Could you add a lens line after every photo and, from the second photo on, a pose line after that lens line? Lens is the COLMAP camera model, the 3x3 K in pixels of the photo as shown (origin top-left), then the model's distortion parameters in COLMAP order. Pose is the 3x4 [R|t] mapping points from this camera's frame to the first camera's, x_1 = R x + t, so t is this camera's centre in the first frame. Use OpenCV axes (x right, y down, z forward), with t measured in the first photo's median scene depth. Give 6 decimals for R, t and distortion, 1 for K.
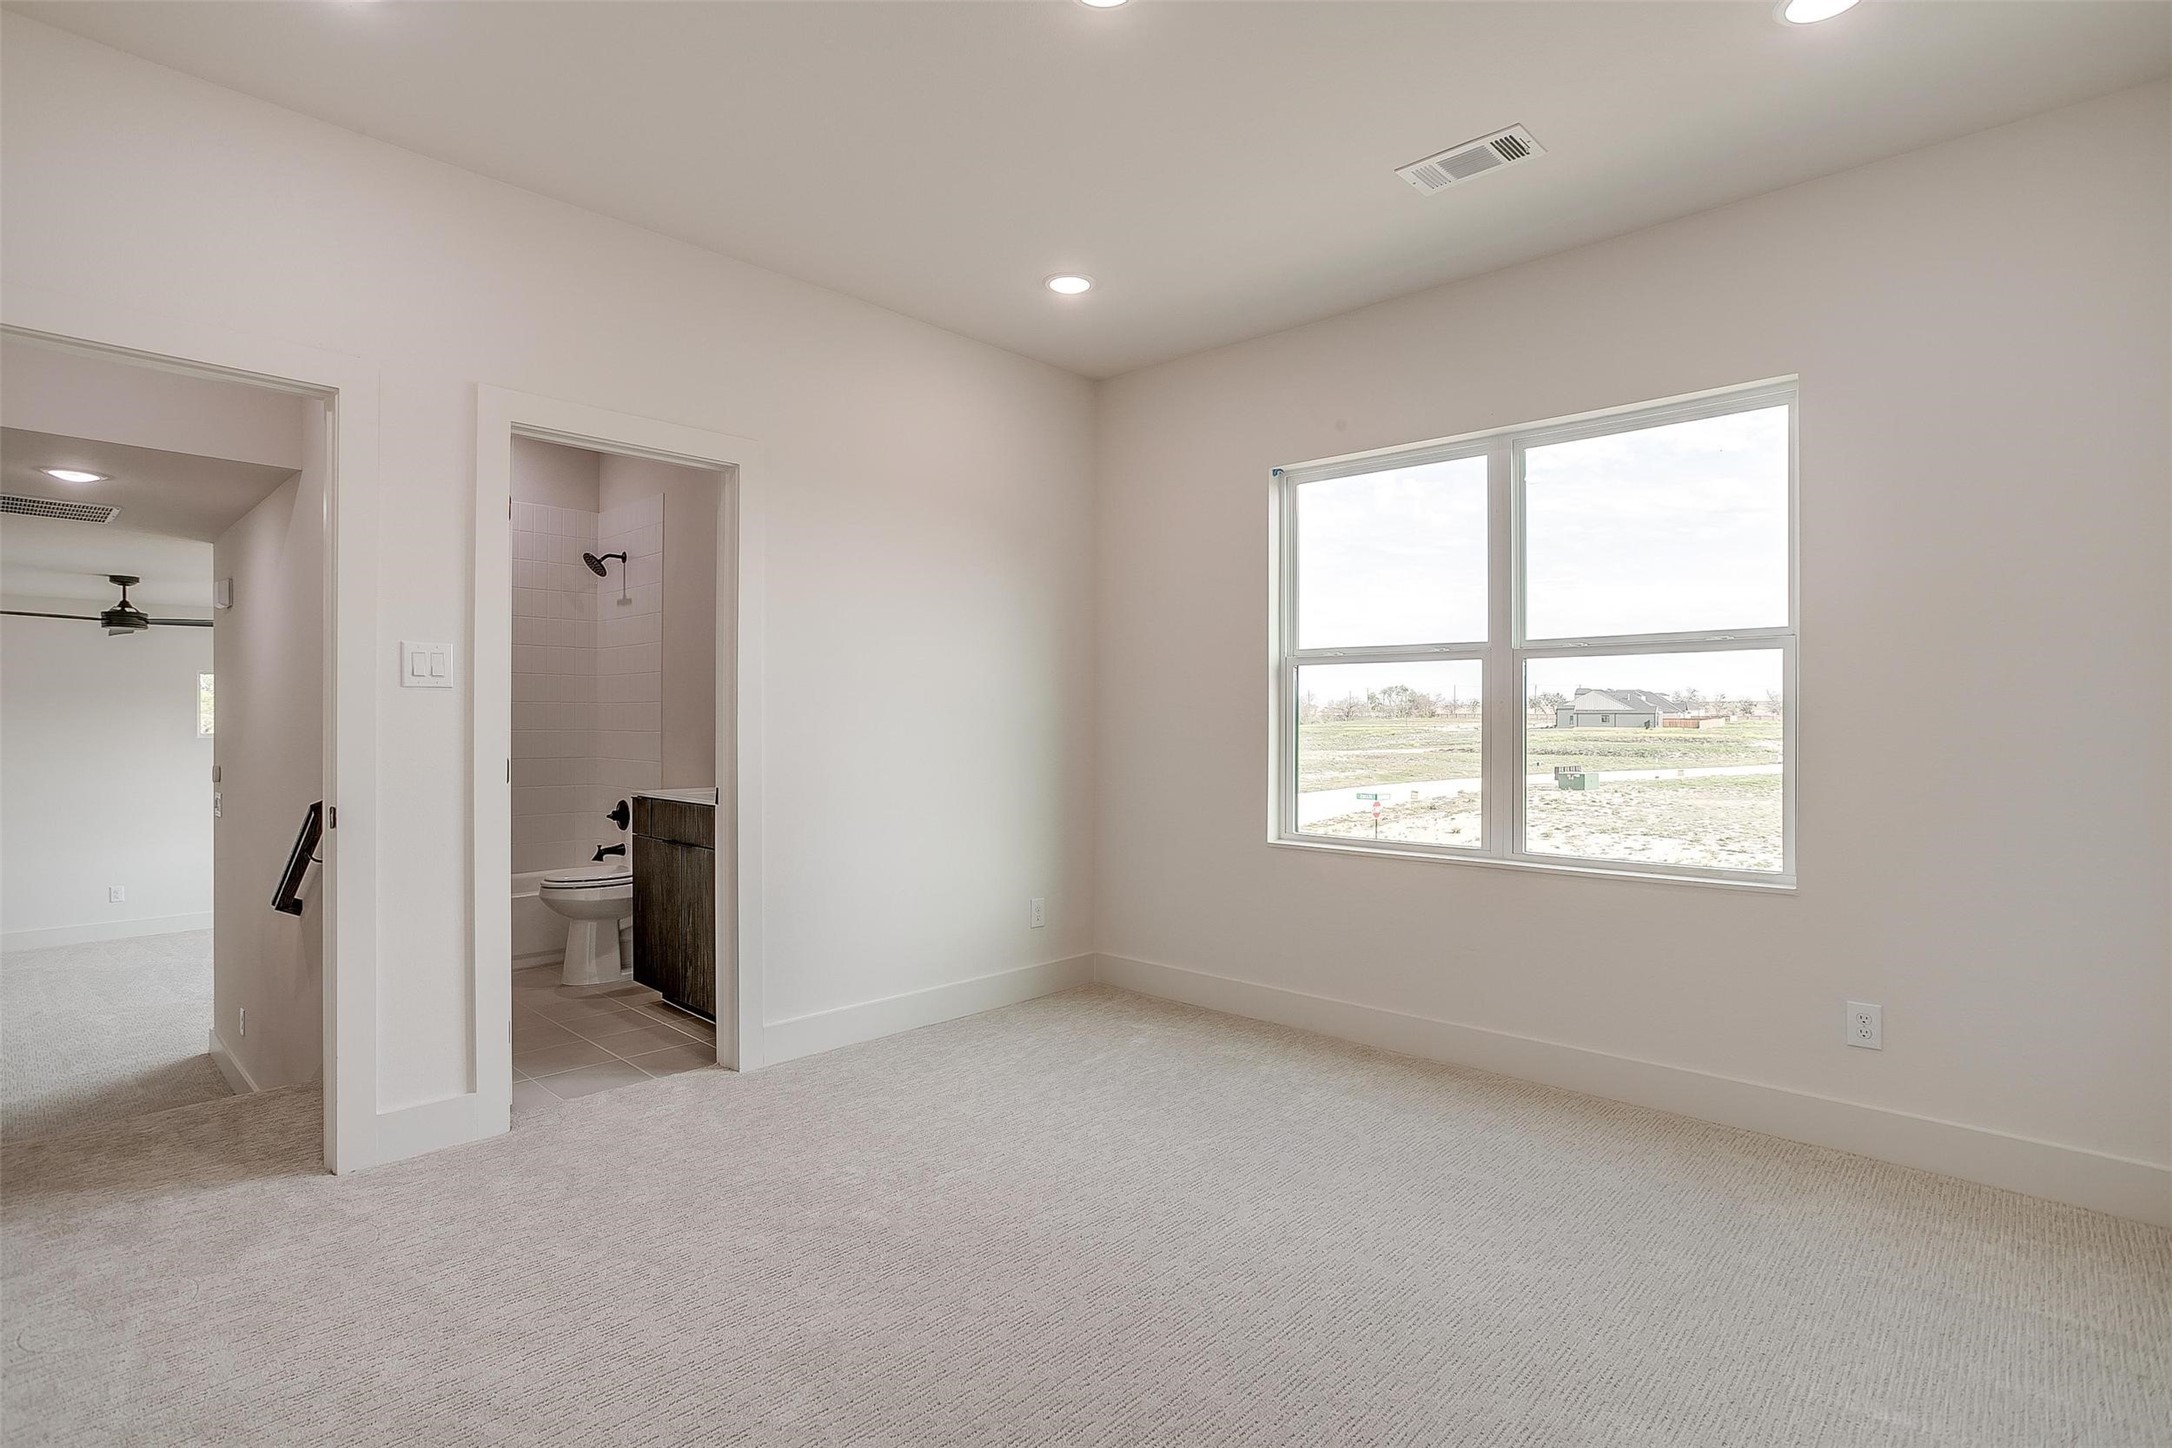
lens RADIAL K [[1056.5, 0, 1080.4], [0, 1056.5, 725.6], [0, 0, 1]] dist [-0.017703, 0.003285]
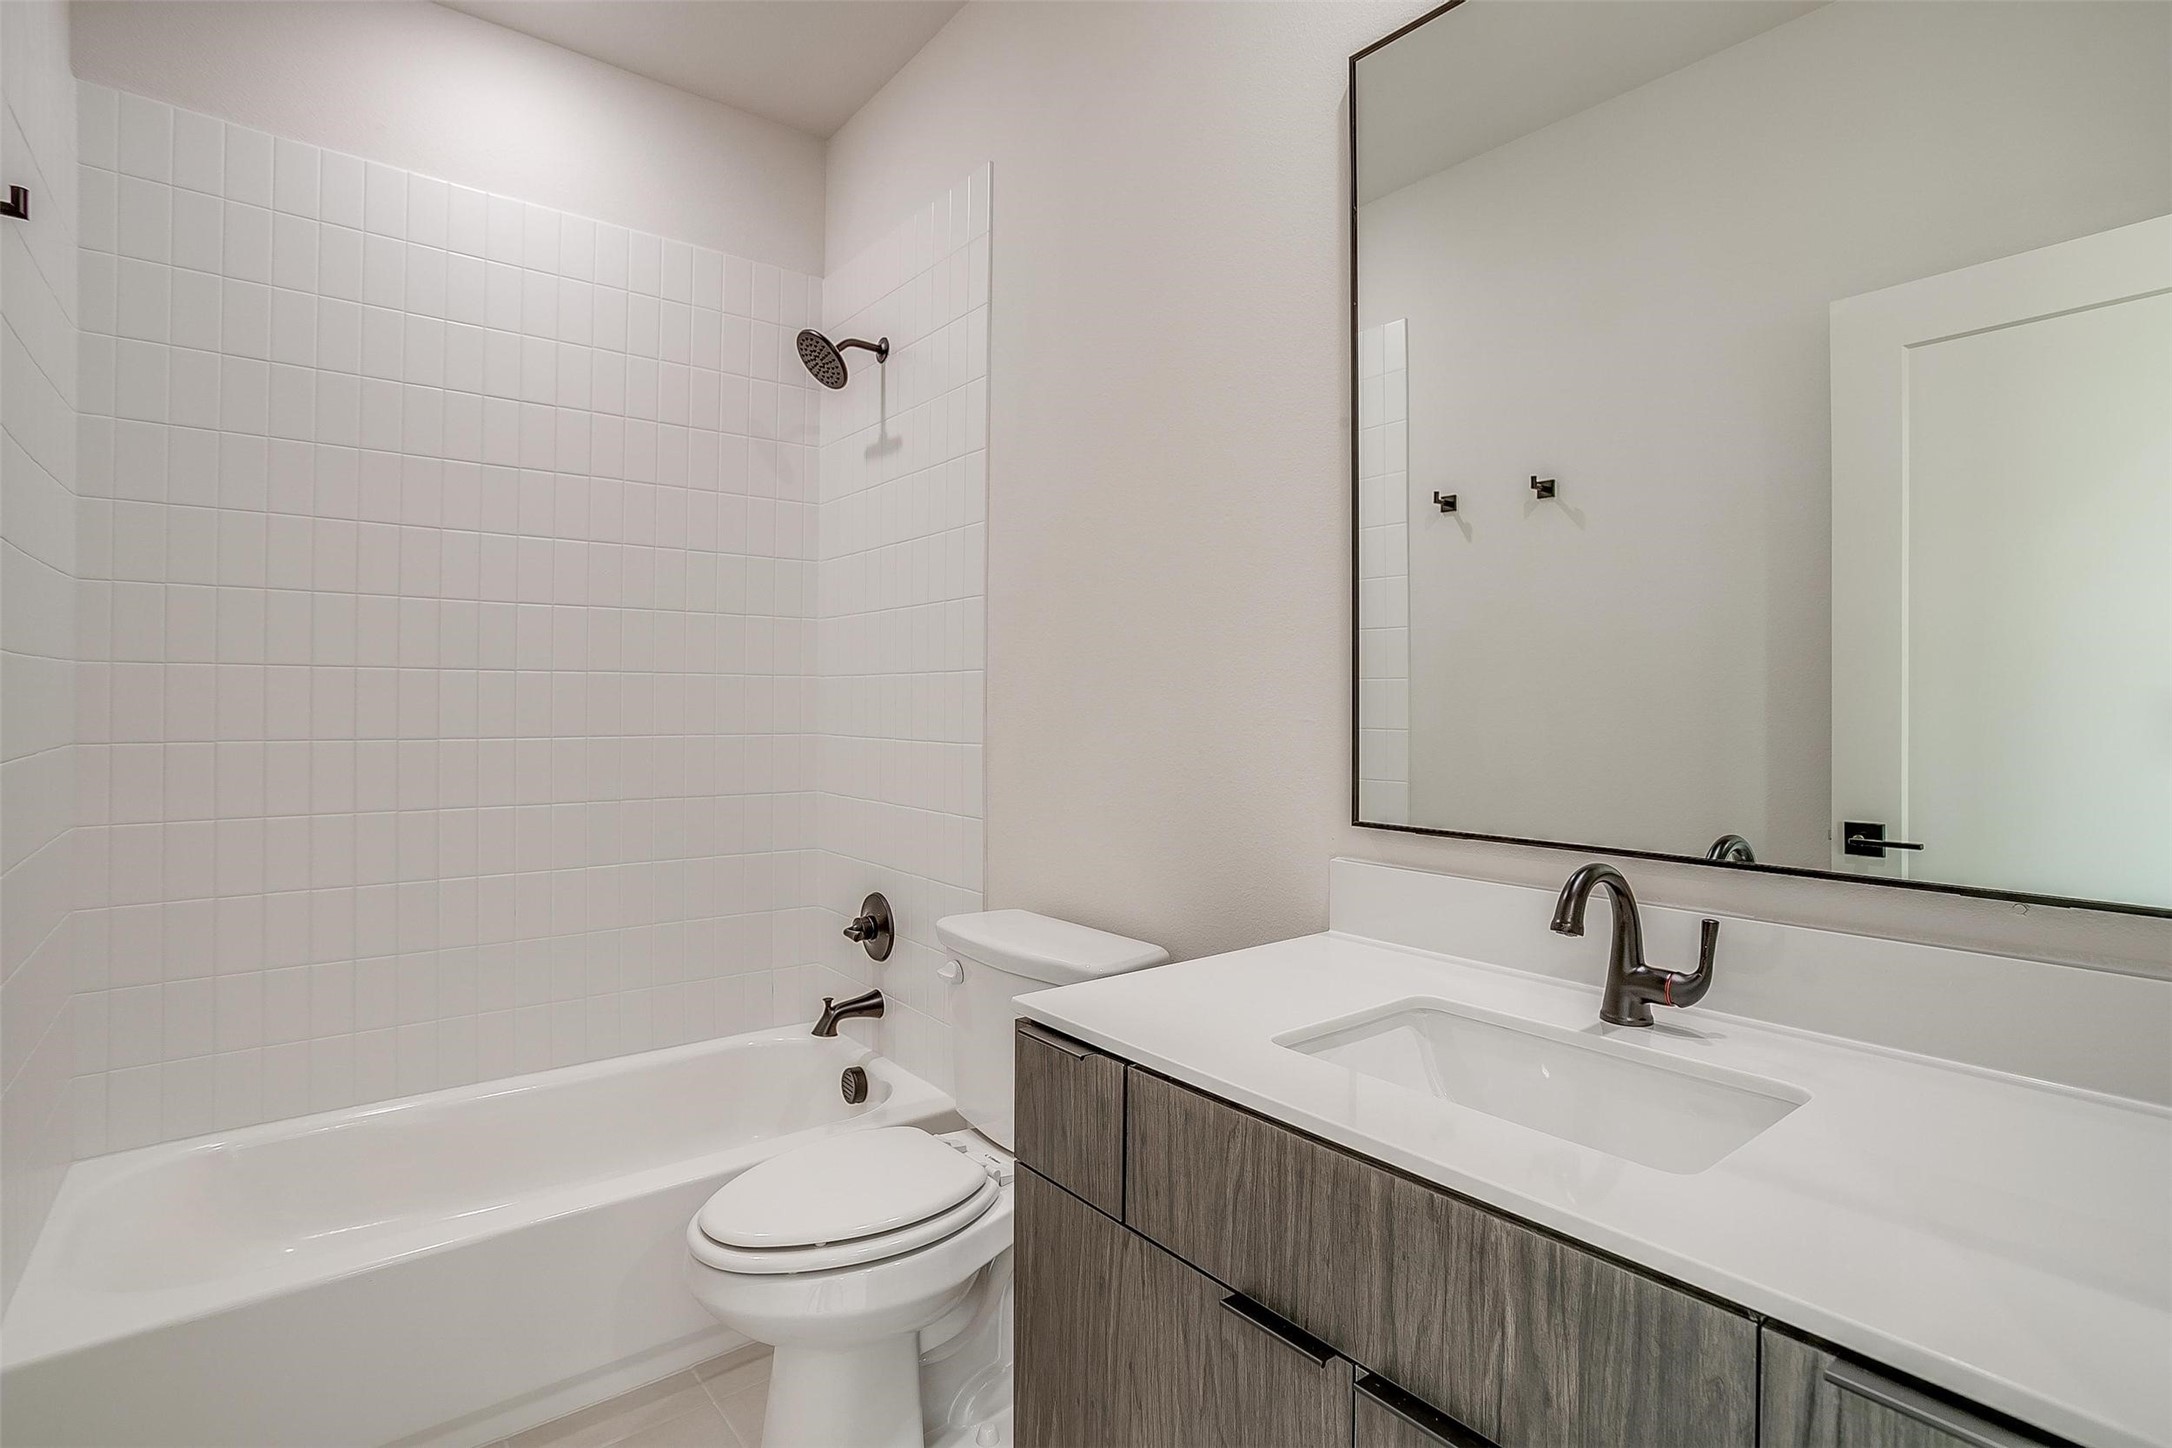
lens RADIAL K [[1056.5, 0, 1092.2], [0, 1056.5, 718.1], [0, 0, 1]] dist [-0.017703, 0.003285]
pose [[0.990735, 0.006855, -0.135635, -0.050447], [-0.006680, 0.999976, 0.001741, -0.000828], [0.135644, -0.000819, 0.990757, 0.101115]]
